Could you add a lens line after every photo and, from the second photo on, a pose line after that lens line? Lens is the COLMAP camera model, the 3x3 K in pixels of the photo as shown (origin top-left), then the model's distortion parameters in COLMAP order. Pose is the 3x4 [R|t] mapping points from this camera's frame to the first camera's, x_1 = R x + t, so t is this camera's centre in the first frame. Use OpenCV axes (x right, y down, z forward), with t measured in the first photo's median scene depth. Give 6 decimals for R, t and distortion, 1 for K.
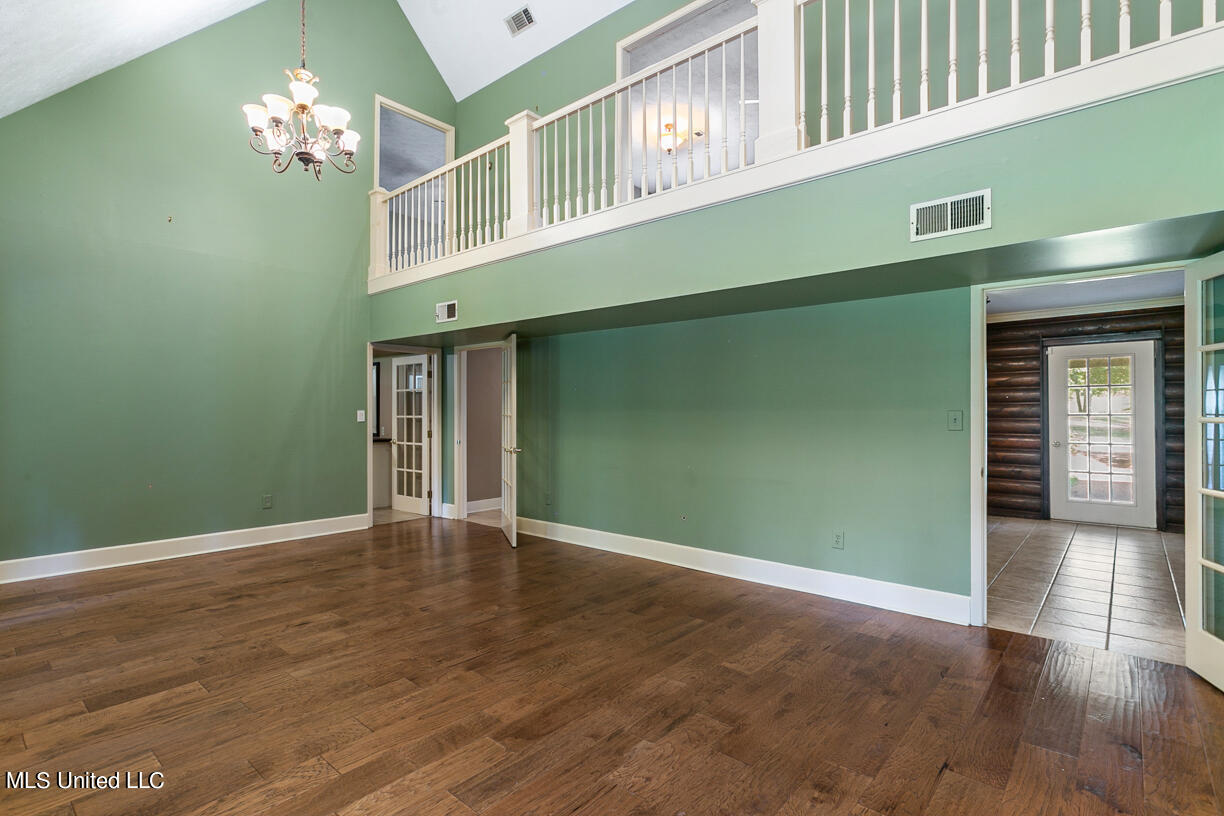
lens RADIAL K [[614.8, 0, 623.3], [0, 614.8, 404.7], [0, 0, 1]] dist [-0.003786, 0.004051]
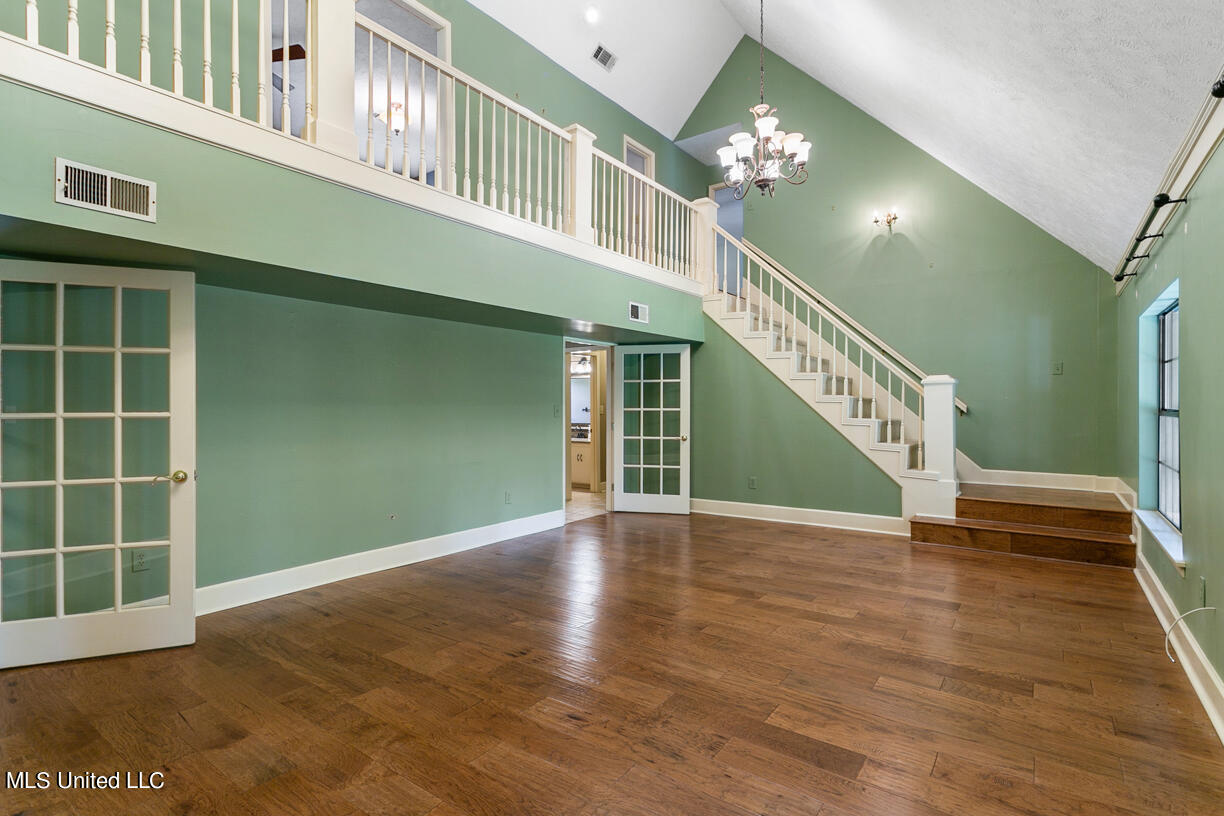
lens RADIAL K [[614.8, 0, 600.6], [0, 614.8, 412.7], [0, 0, 1]] dist [-0.003786, 0.004051]
pose [[-0.096822, -0.007890, 0.995270, -1.412729], [-0.004990, 0.999960, 0.007442, 0.017173], [-0.995289, -0.004246, -0.096858, 1.223441]]
